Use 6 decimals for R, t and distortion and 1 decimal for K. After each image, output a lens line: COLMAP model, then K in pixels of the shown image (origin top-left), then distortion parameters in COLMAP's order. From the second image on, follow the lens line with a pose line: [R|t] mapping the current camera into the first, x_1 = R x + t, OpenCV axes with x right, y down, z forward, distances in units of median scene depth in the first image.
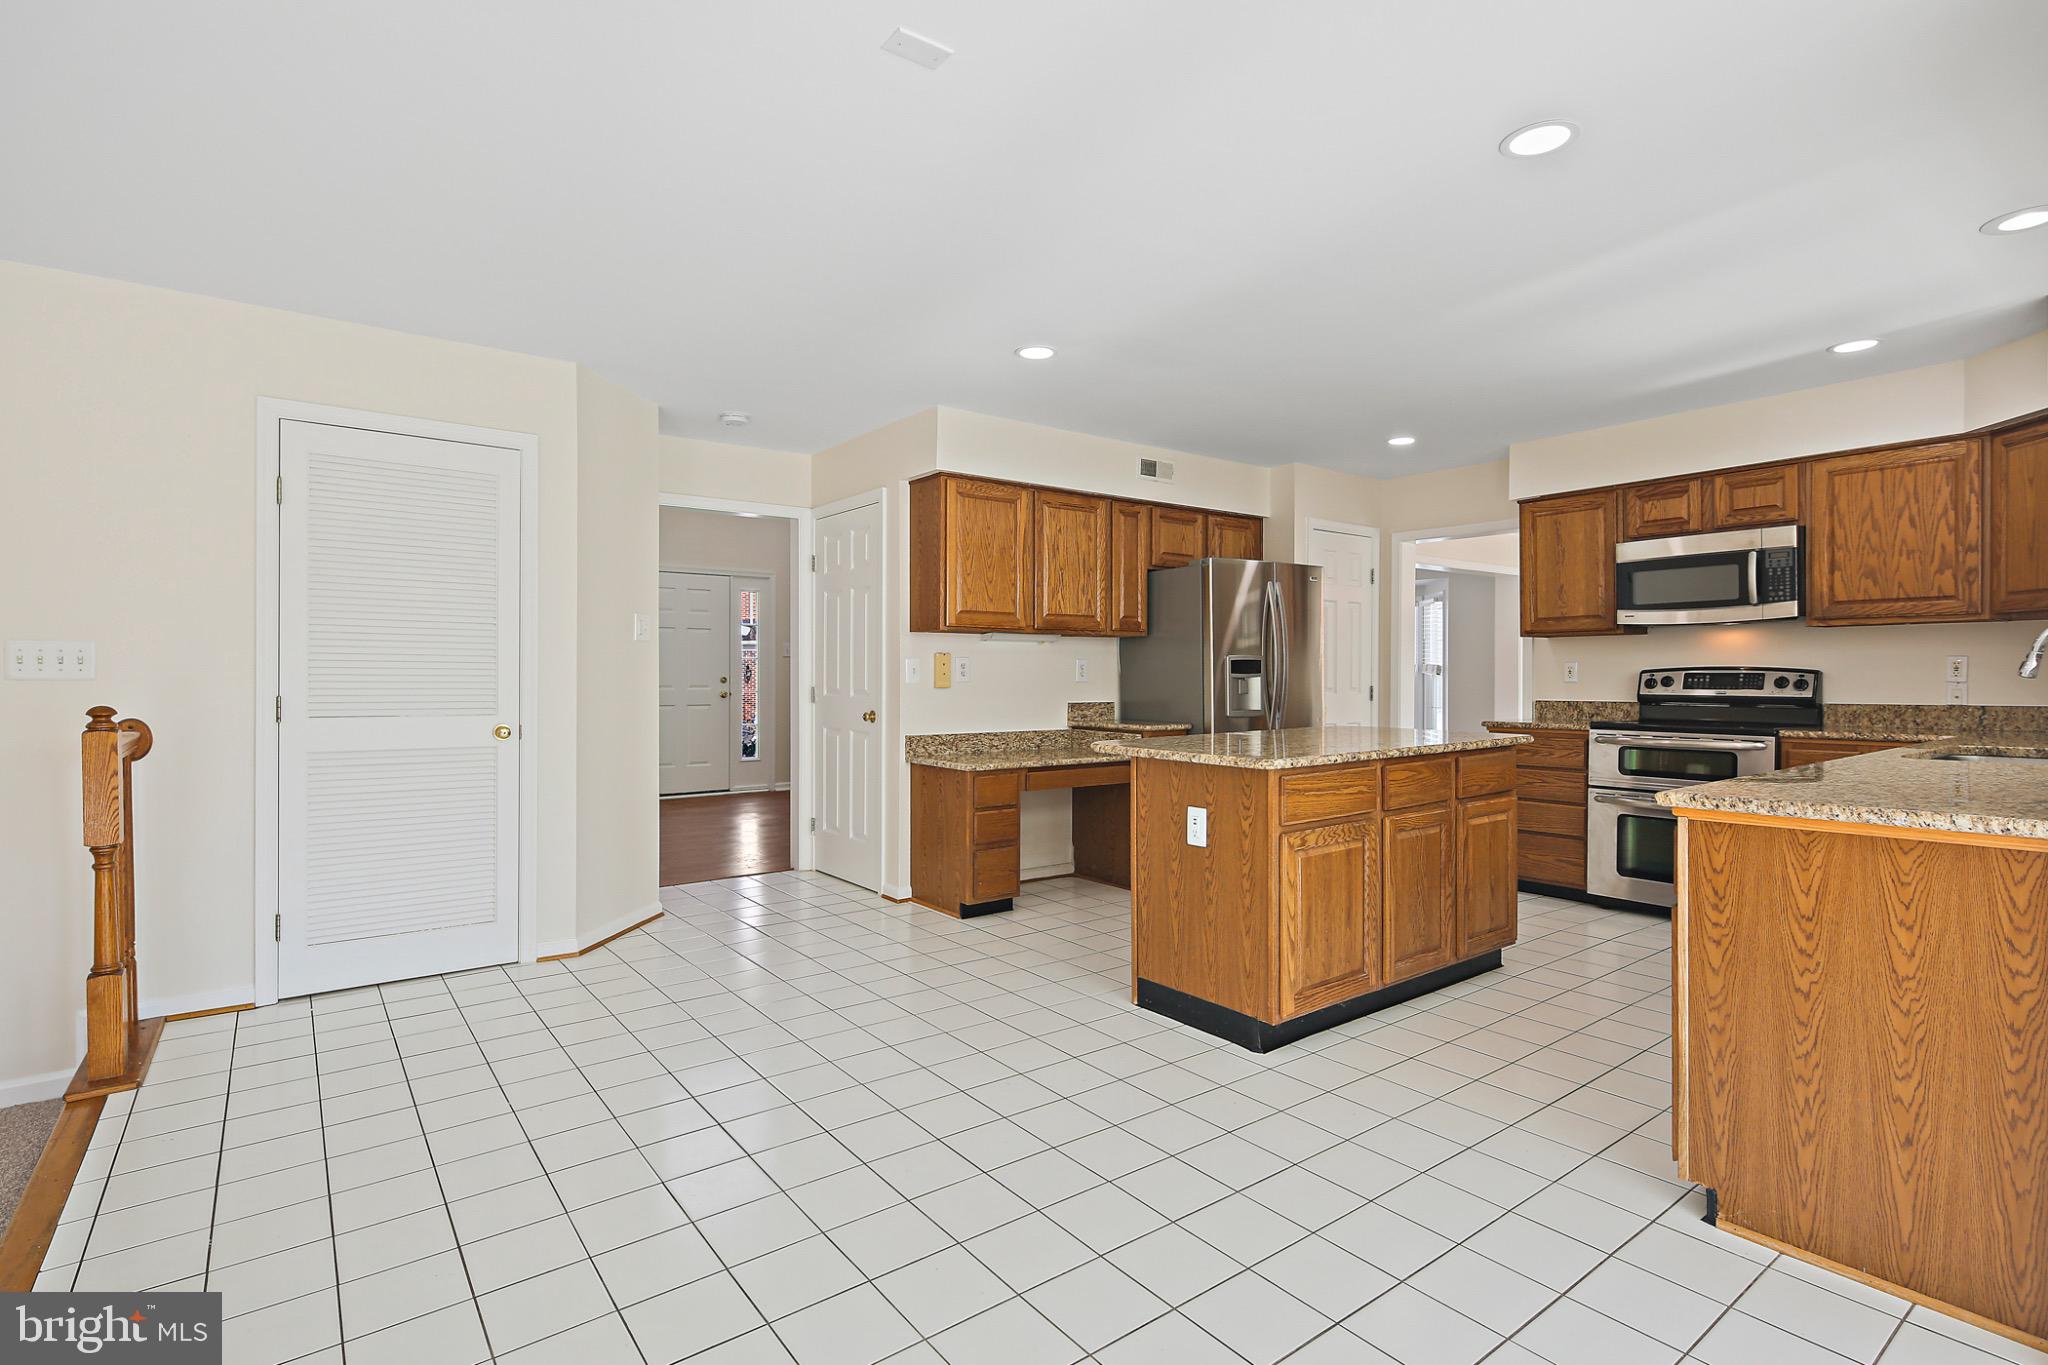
lens RADIAL K [[993.9, 0, 1025.9], [0, 993.9, 665.2], [0, 0, 1]] dist [0.004518, -0.001693]
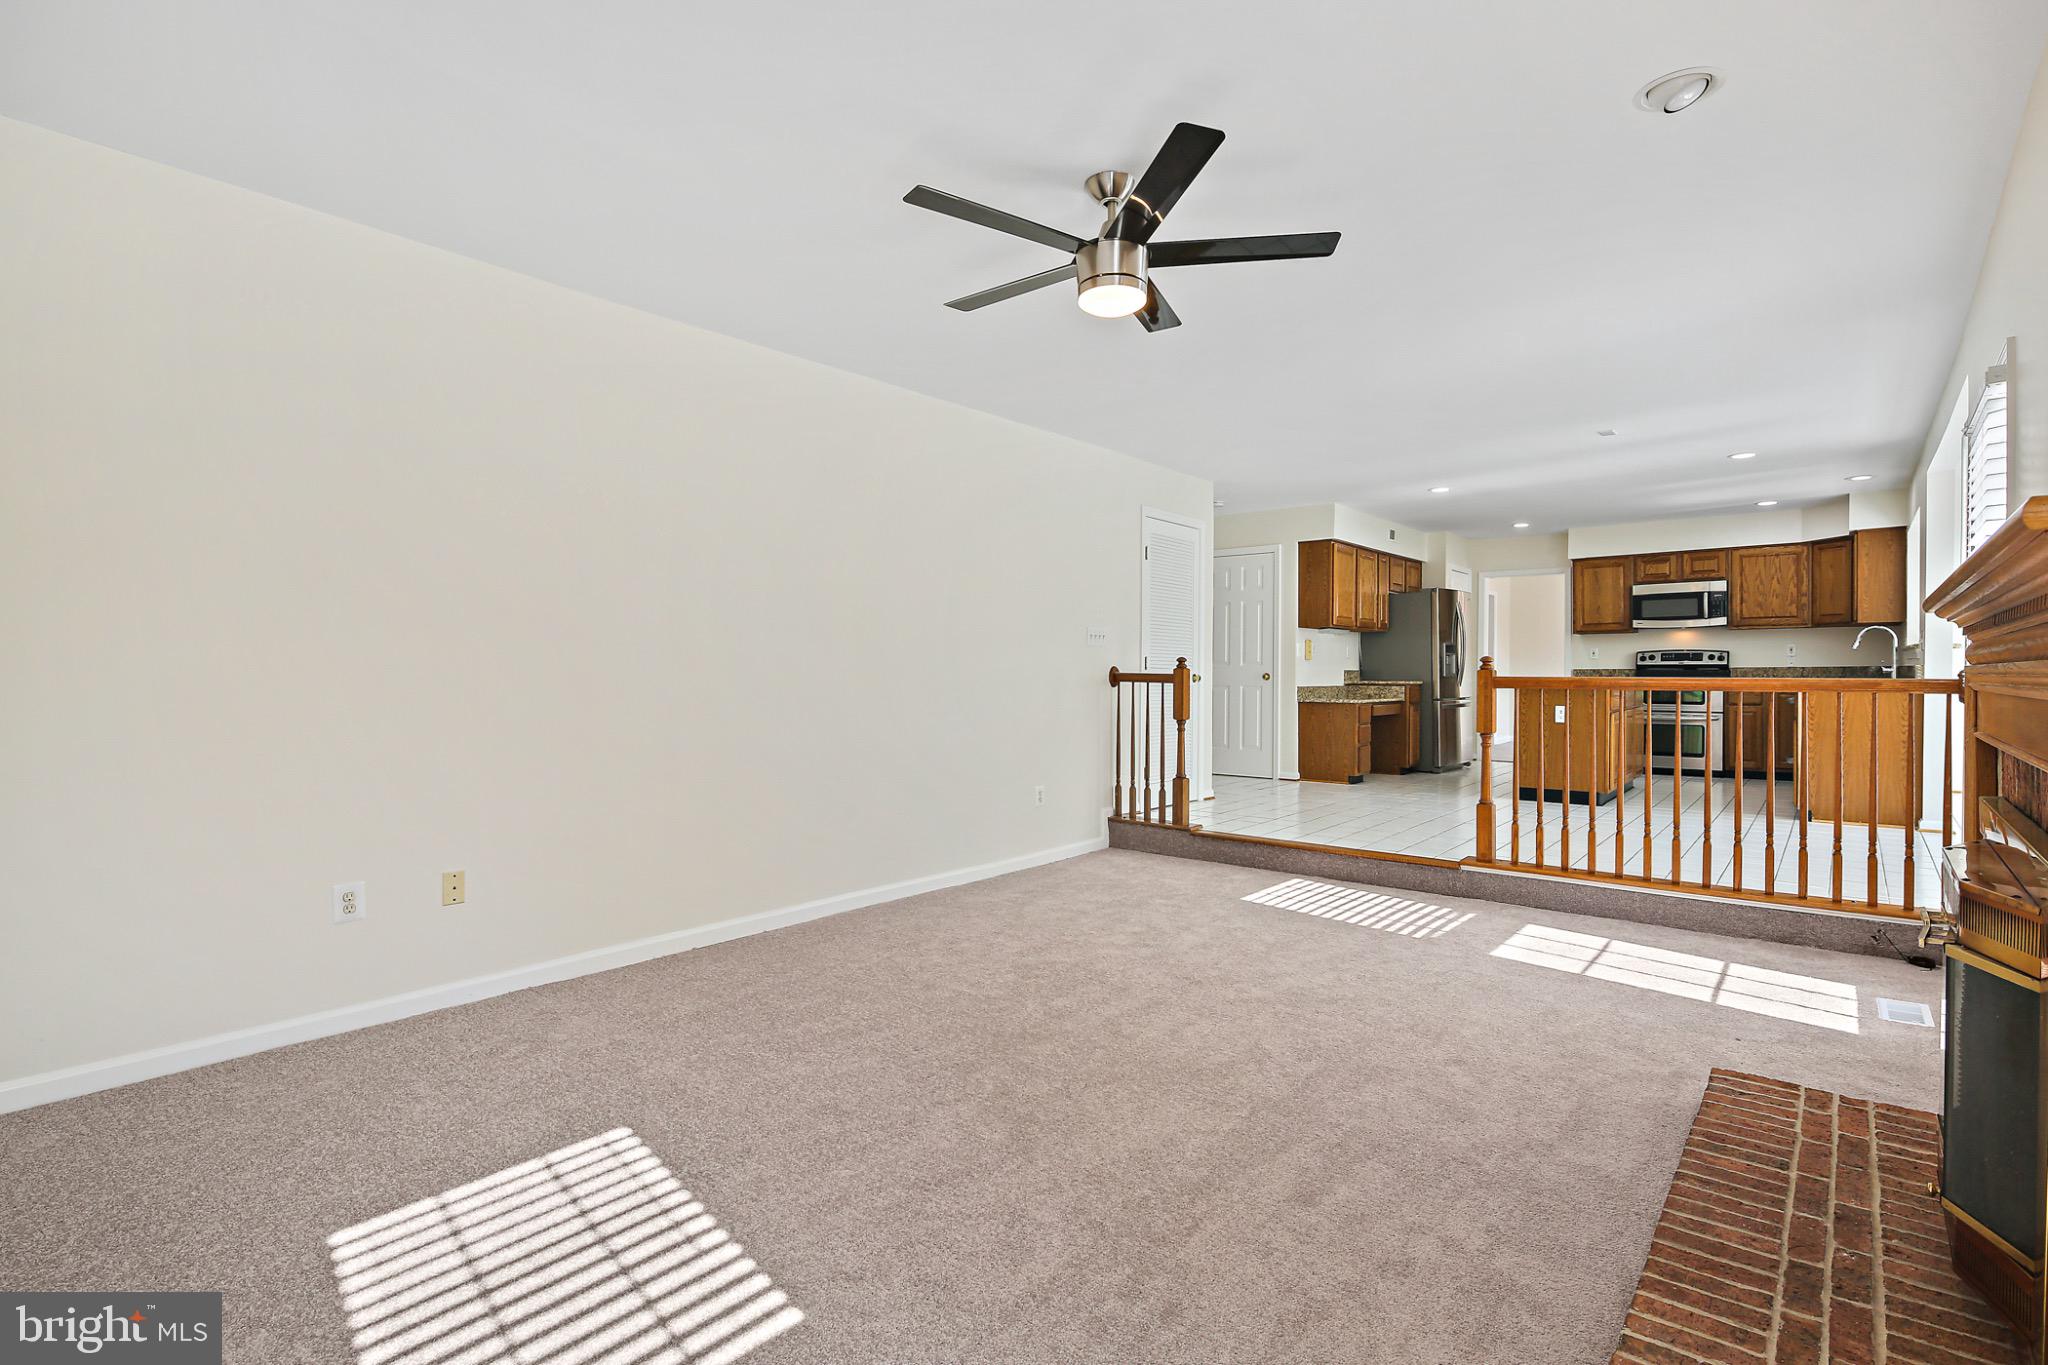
lens RADIAL K [[993.9, 0, 1025.9], [0, 993.9, 665.2], [0, 0, 1]] dist [0.004518, -0.001693]
pose [[0.972698, 0.002084, 0.232067, -1.046082], [-0.002305, 0.999997, 0.000682, 0.034636], [-0.232065, -0.001198, 0.972700, -0.629442]]
